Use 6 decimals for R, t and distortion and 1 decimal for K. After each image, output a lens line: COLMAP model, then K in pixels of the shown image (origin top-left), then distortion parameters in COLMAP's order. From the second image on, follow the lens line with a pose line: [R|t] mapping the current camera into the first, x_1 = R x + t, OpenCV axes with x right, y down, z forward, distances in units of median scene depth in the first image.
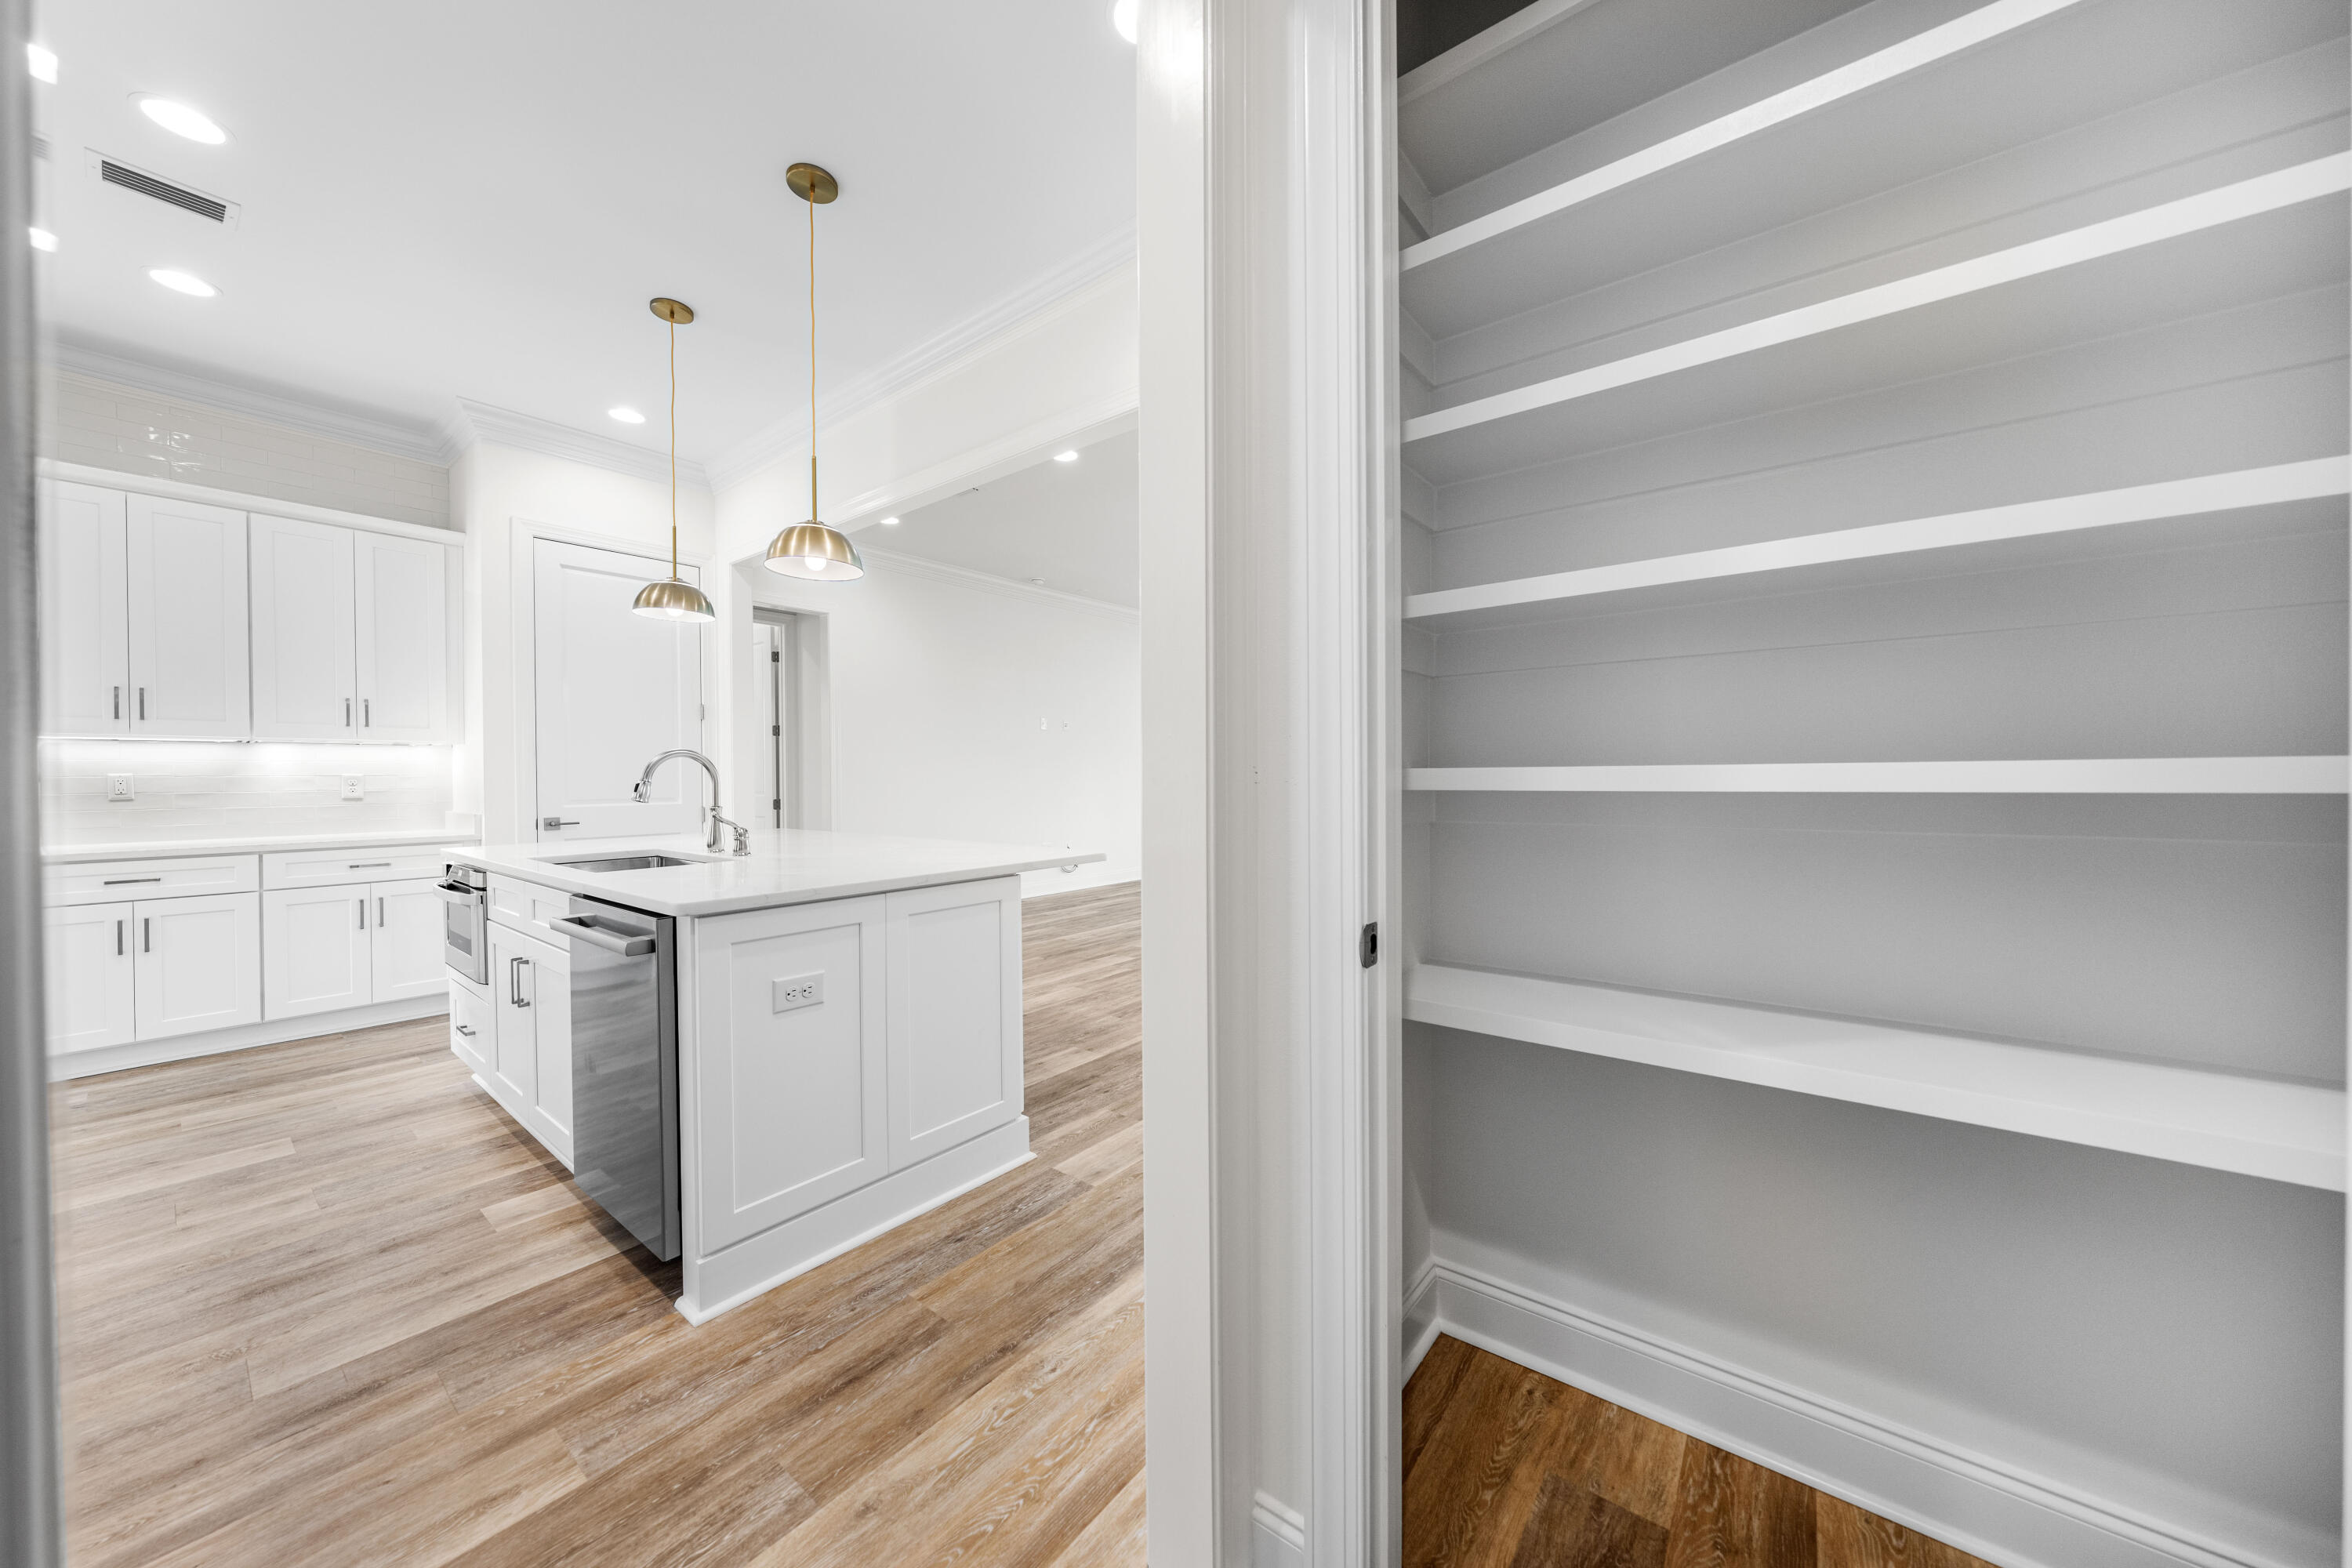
lens RADIAL K [[806.5, 0, 1172.0], [0, 806.5, 786.3], [0, 0, 1]] dist [-0.004239, 0.000760]
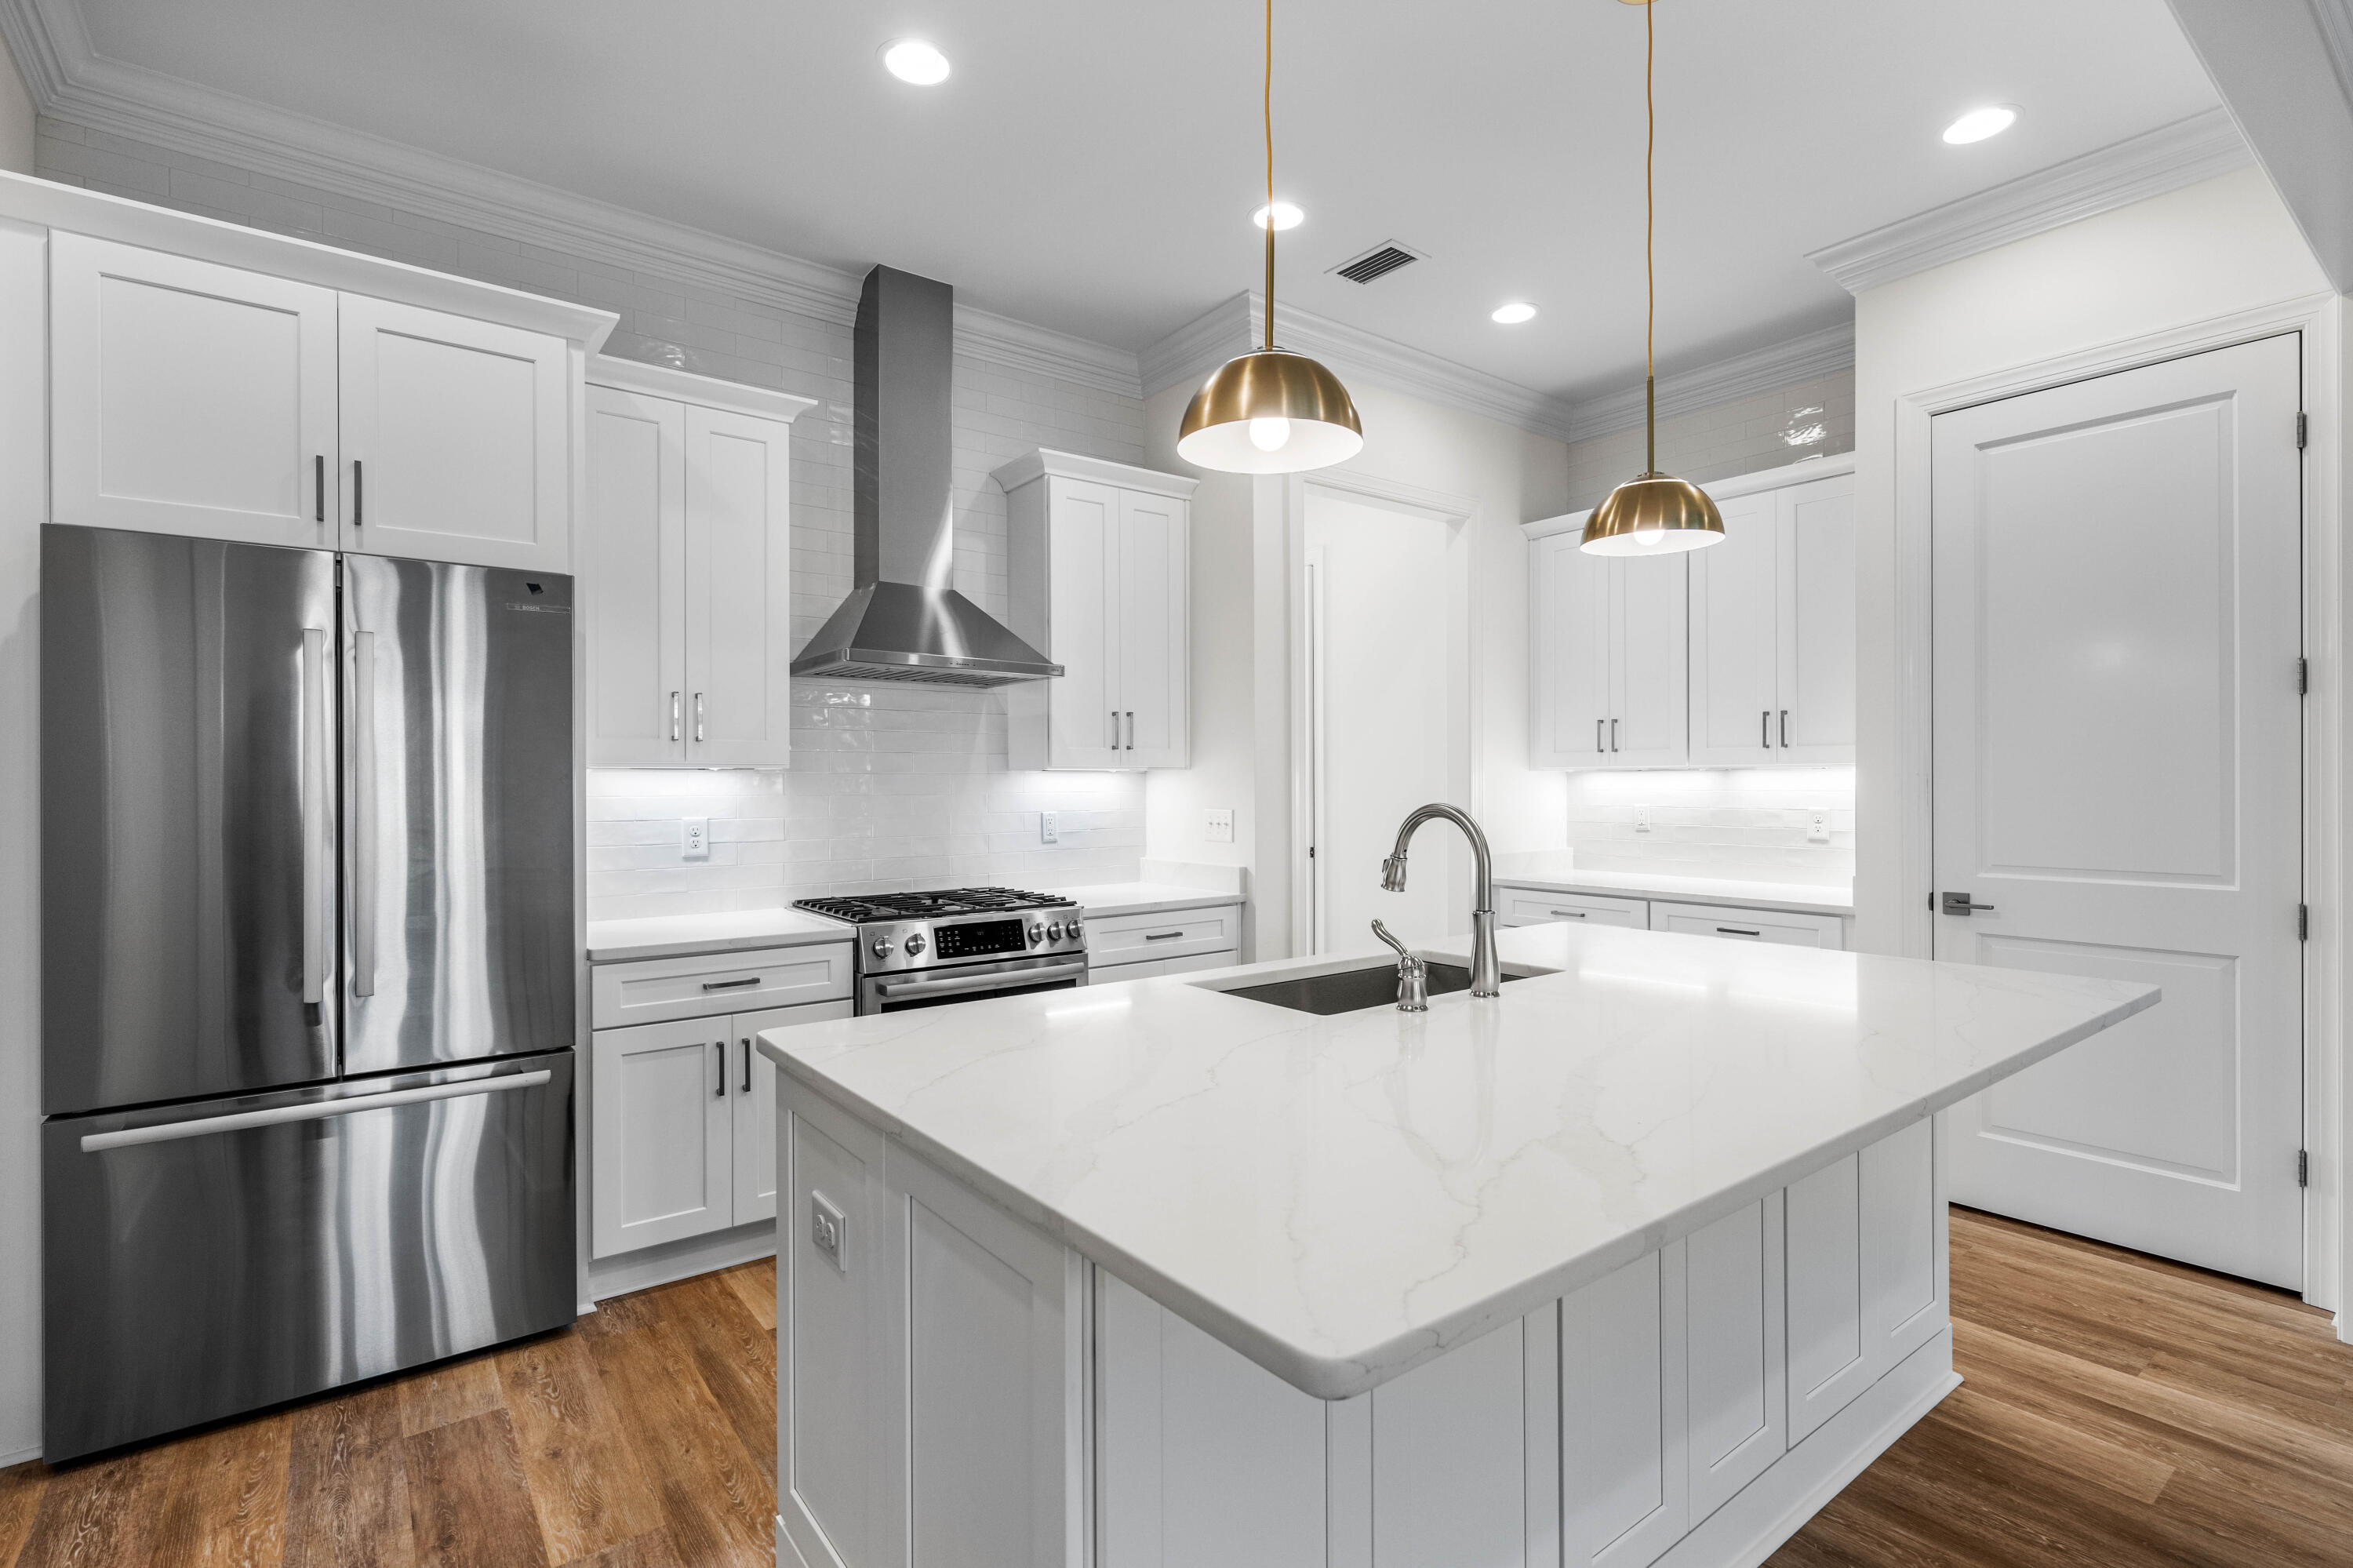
lens RADIAL K [[1090.9, 0, 1157.1], [0, 1090.9, 785.3], [0, 0, 1]] dist [0.003569, -0.000004]
pose [[-0.246419, 0.009986, -0.969112, 0.192776], [-0.007280, 0.999900, 0.012155, -0.066627], [0.969136, 0.010050, -0.246321, 0.983692]]
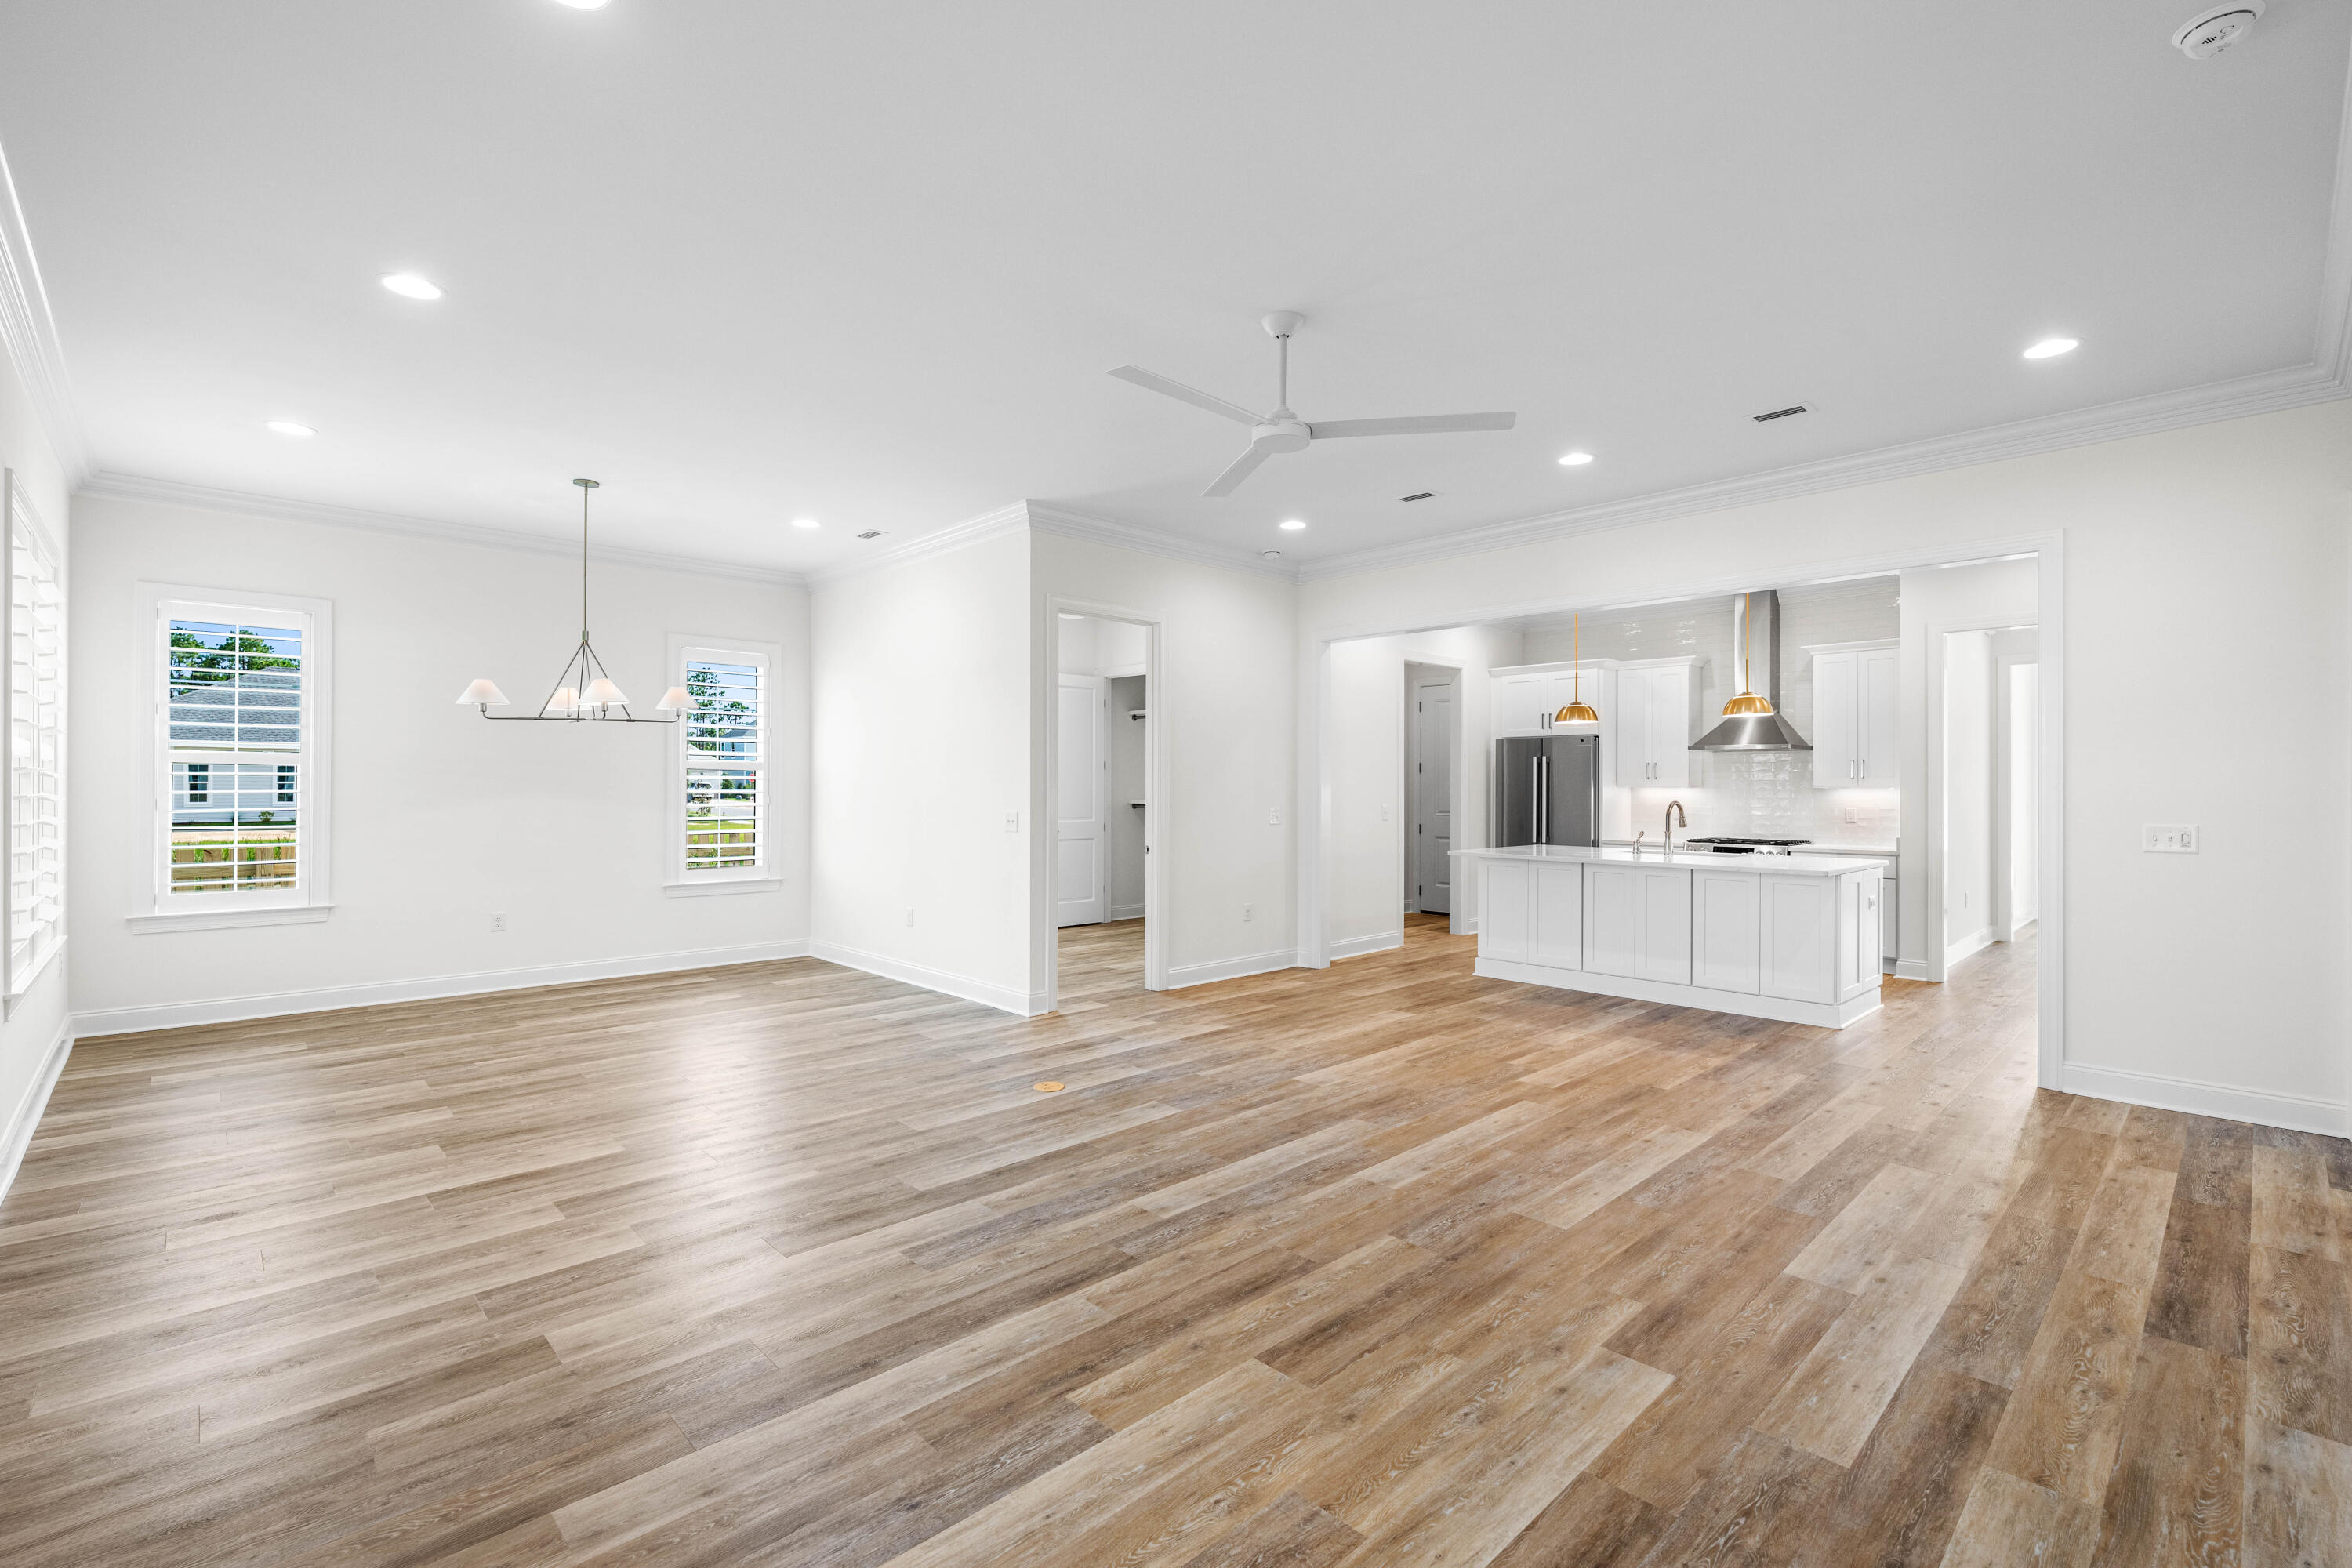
lens RADIAL K [[1023.3, 0, 1162.0], [0, 1023.3, 785.6], [0, 0, 1]] dist [0.007227, 0.000452]
pose [[-0.990464, 0.004325, 0.137706, 0.299242], [0.005355, 0.999960, 0.007110, -0.106386], [-0.137670, 0.007779, -0.990448, 3.637288]]
